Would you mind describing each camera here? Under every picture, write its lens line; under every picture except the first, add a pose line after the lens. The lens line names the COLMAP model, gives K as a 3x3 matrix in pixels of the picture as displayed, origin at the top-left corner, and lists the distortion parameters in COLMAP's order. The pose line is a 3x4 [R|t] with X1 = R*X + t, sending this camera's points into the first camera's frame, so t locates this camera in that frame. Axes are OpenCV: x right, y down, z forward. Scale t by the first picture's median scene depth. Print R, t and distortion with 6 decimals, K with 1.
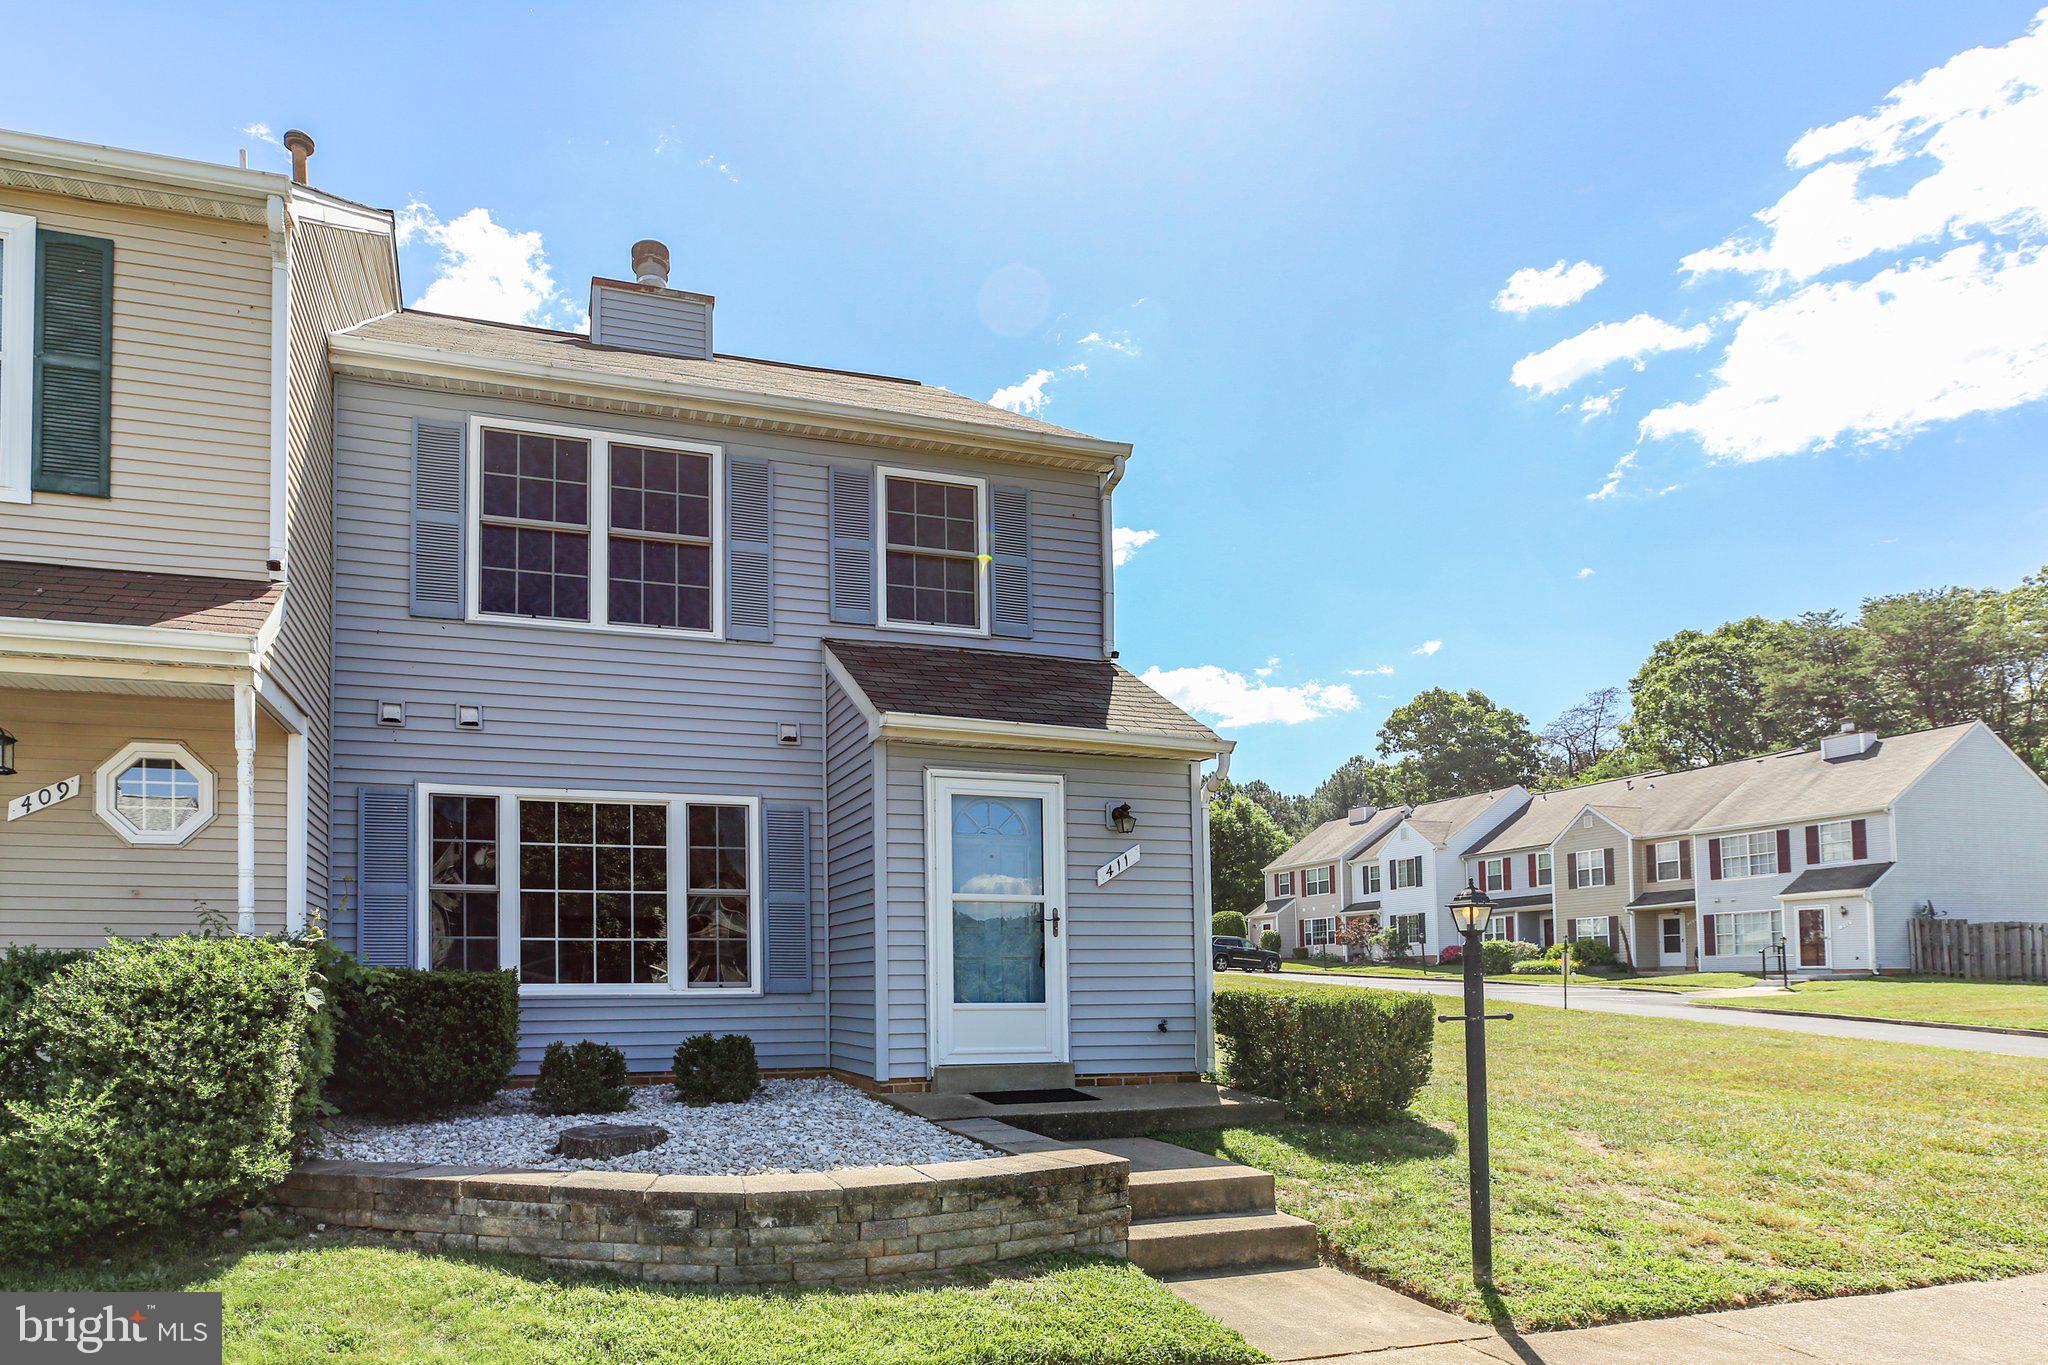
lens RADIAL K [[1480.3, 0, 1024.6], [0, 1480.3, 786.7], [0, 0, 1]] dist [-0.033402, 0.028816]
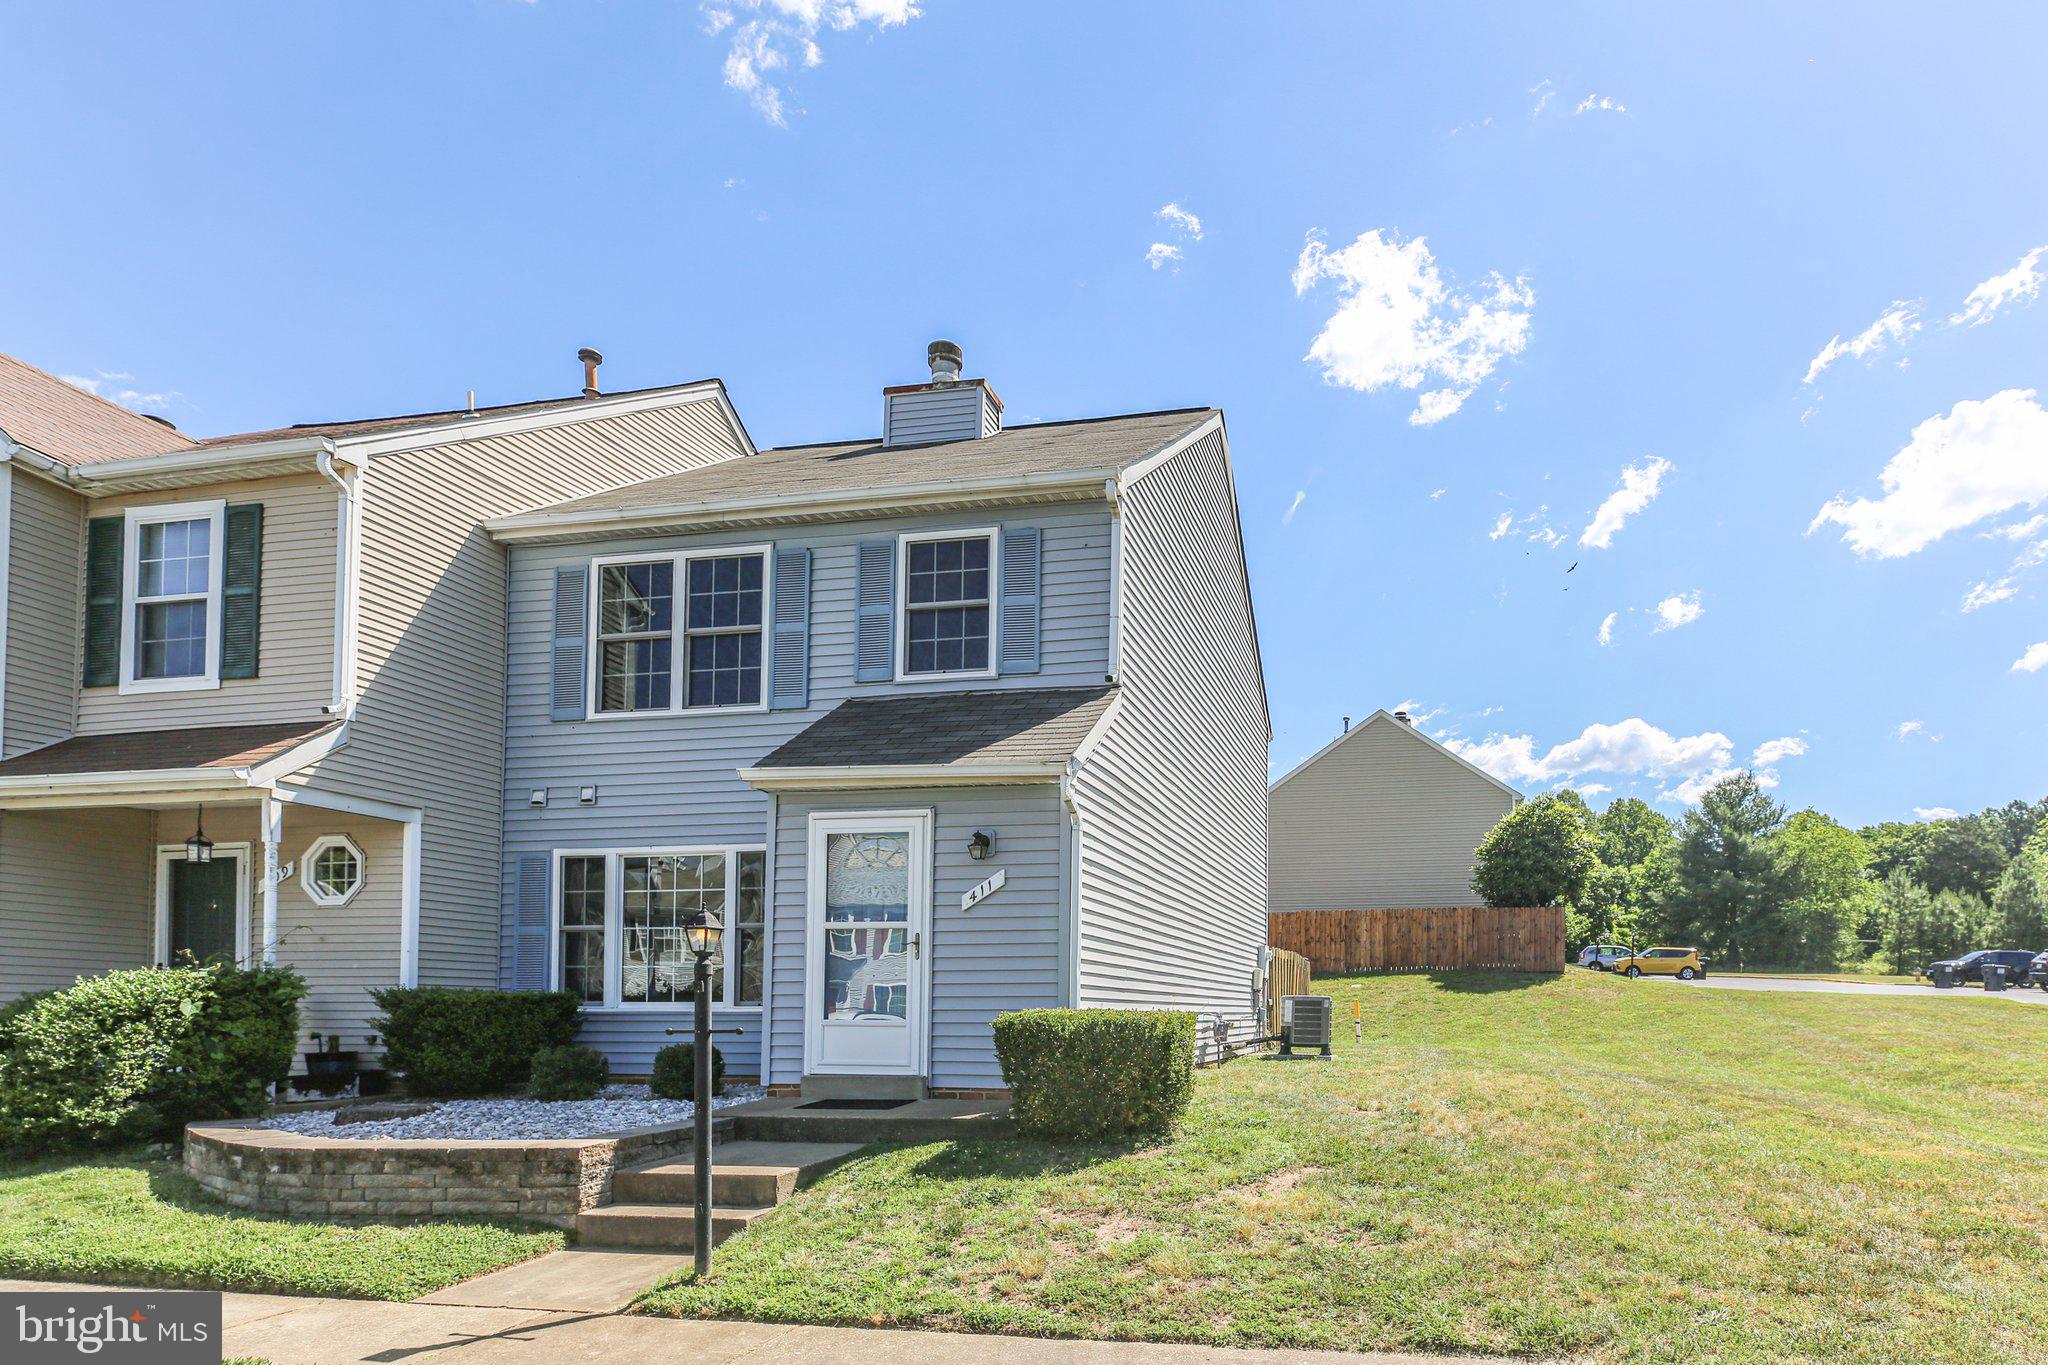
lens RADIAL K [[1505.7, 0, 1028.0], [0, 1505.7, 836.4], [0, 0, 1]] dist [-0.037145, 0.046343]
pose [[0.821511, -0.060281, -0.566997, 0.753267], [0.070929, 0.997476, -0.003280, 0.022440], [0.565763, -0.037522, 0.823714, 0.153082]]
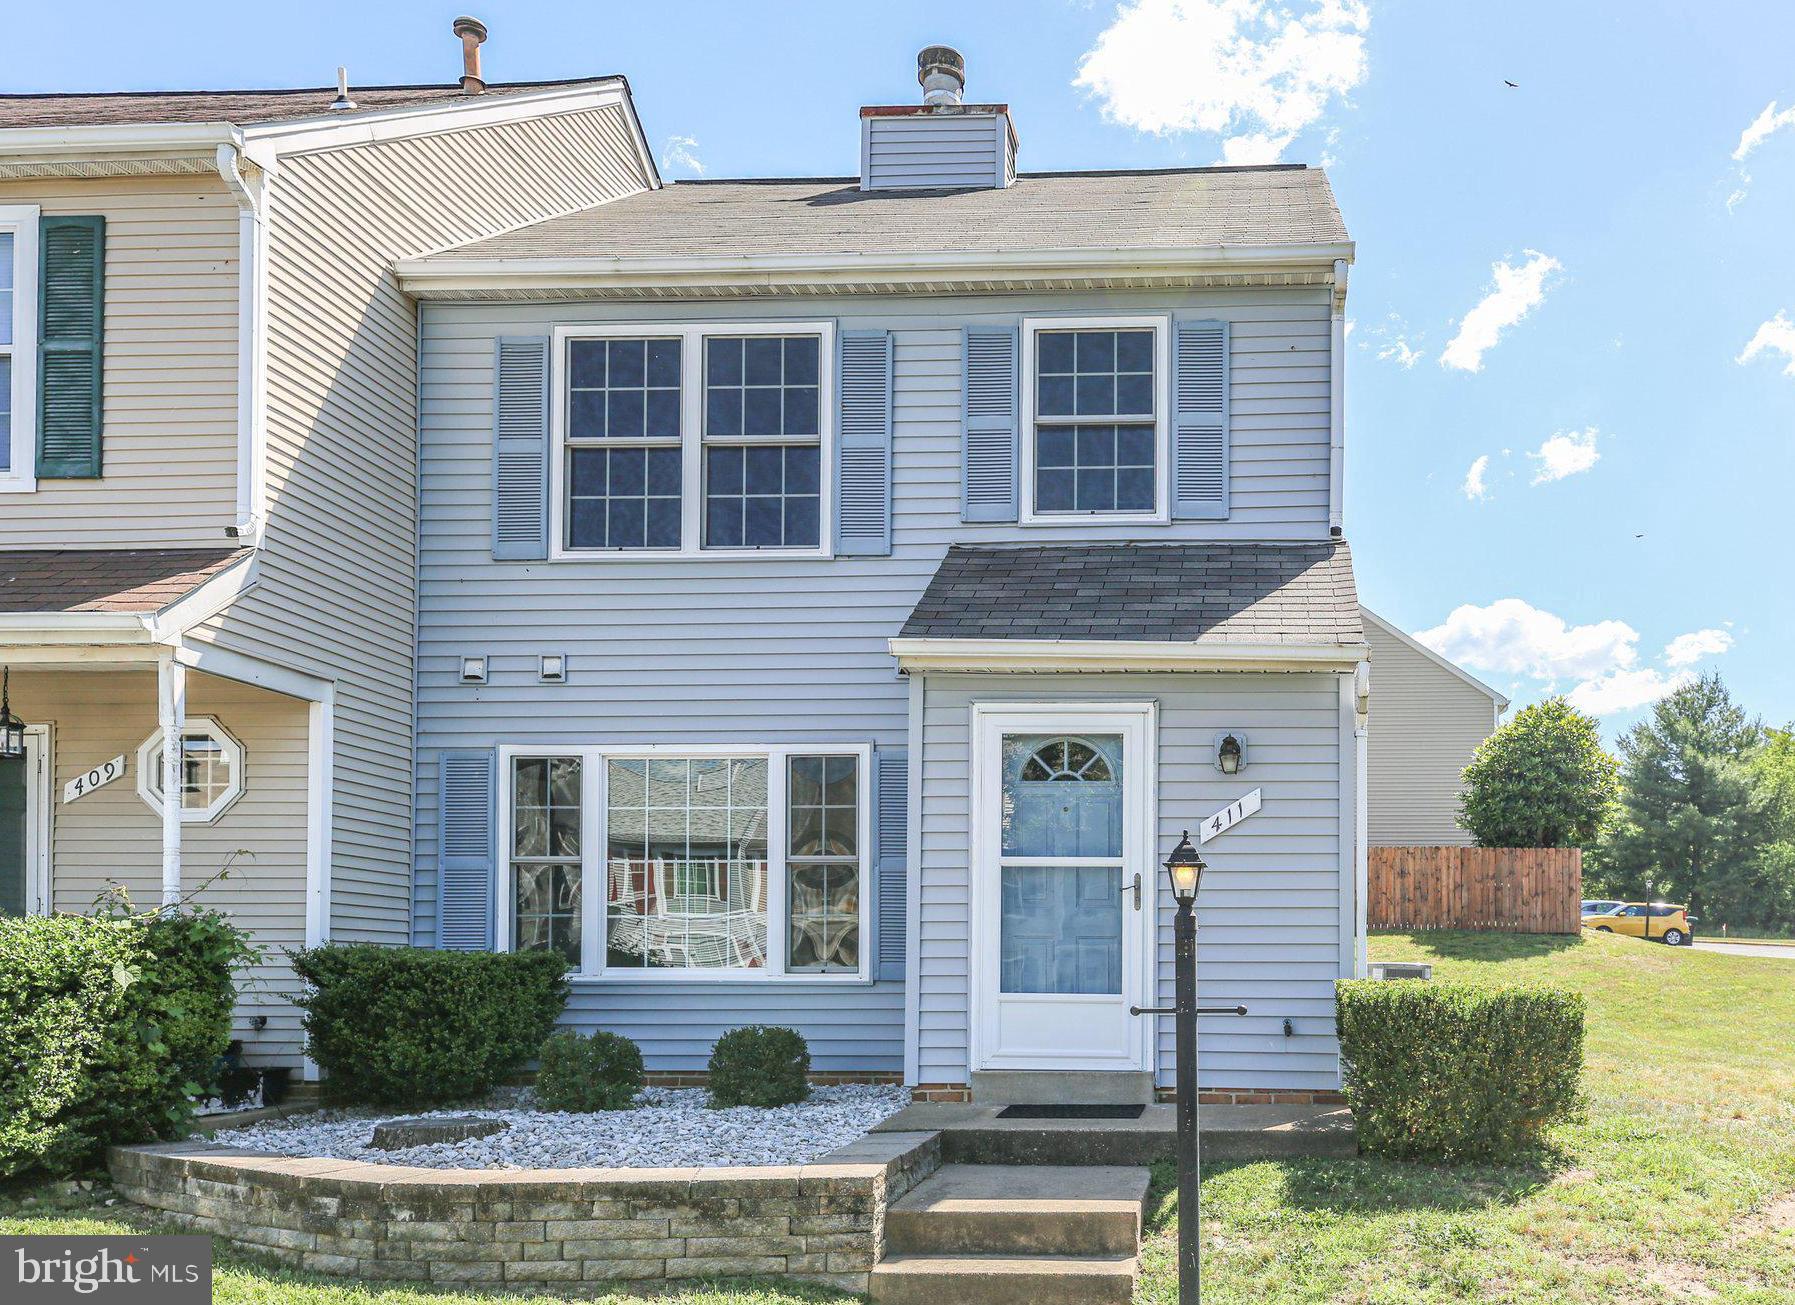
lens RADIAL K [[2070.4, 0, 1031.0], [0, 2070.4, 732.8], [0, 0, 1]] dist [0.031400, -0.008404]
pose [[0.900883, -0.042252, -0.432001, 0.469896], [0.047876, 0.998851, 0.002145, 0.003125], [0.431414, -0.022615, 0.901871, -0.007989]]
